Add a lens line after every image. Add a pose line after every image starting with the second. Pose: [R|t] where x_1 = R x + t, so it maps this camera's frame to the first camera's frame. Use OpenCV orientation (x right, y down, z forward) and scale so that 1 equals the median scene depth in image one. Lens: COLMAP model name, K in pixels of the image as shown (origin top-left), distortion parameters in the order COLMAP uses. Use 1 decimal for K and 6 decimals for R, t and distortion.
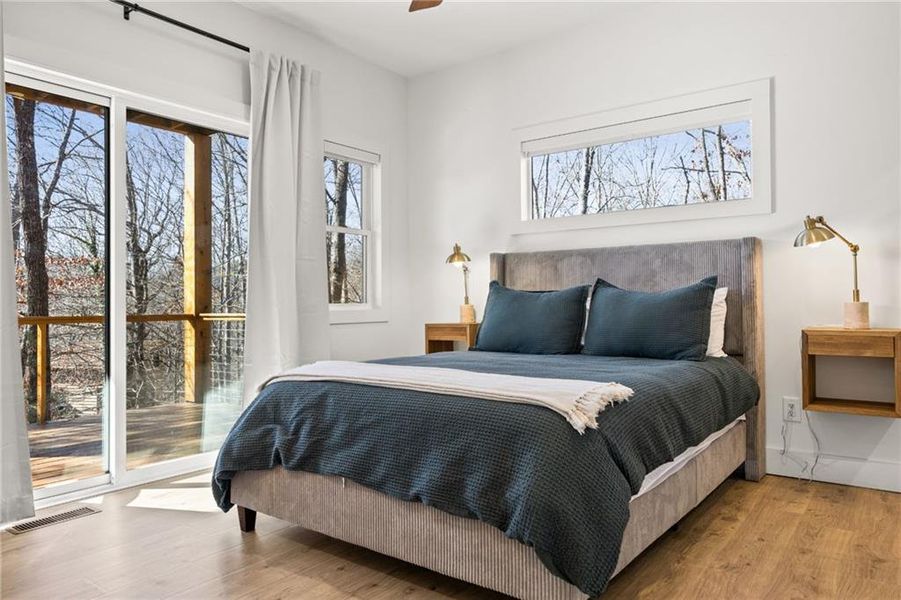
lens RADIAL K [[609.8, 0, 462.9], [0, 609.8, 304.5], [0, 0, 1]] dist [-0.003263, -0.002078]
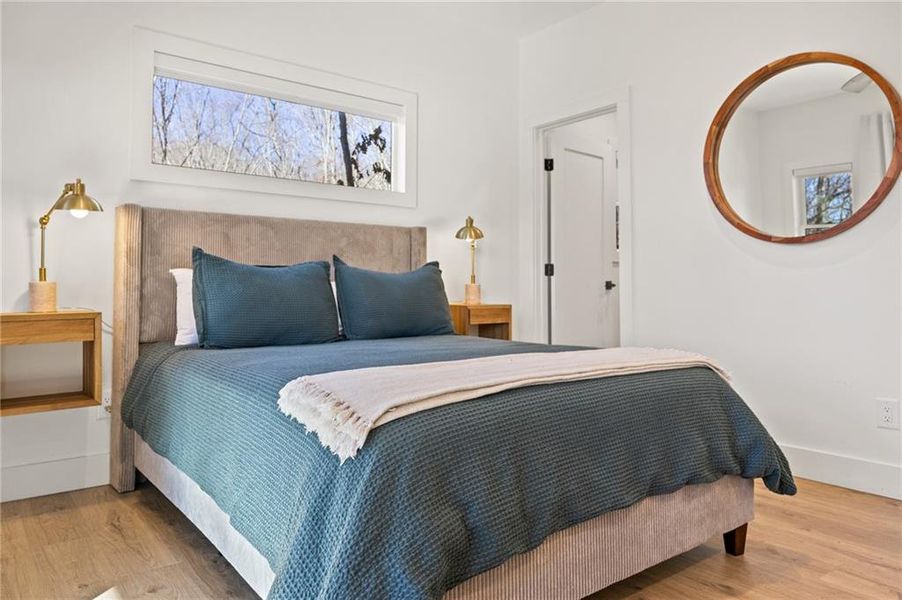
lens RADIAL K [[648.3, 0, 467.2], [0, 648.3, 302.2], [0, 0, 1]] dist [0.000425, -0.000328]
pose [[0.241645, -0.018682, 0.970185, -0.655903], [-0.007696, 0.999746, 0.021168, 0.004790], [-0.970334, -0.012581, 0.241440, 0.577029]]
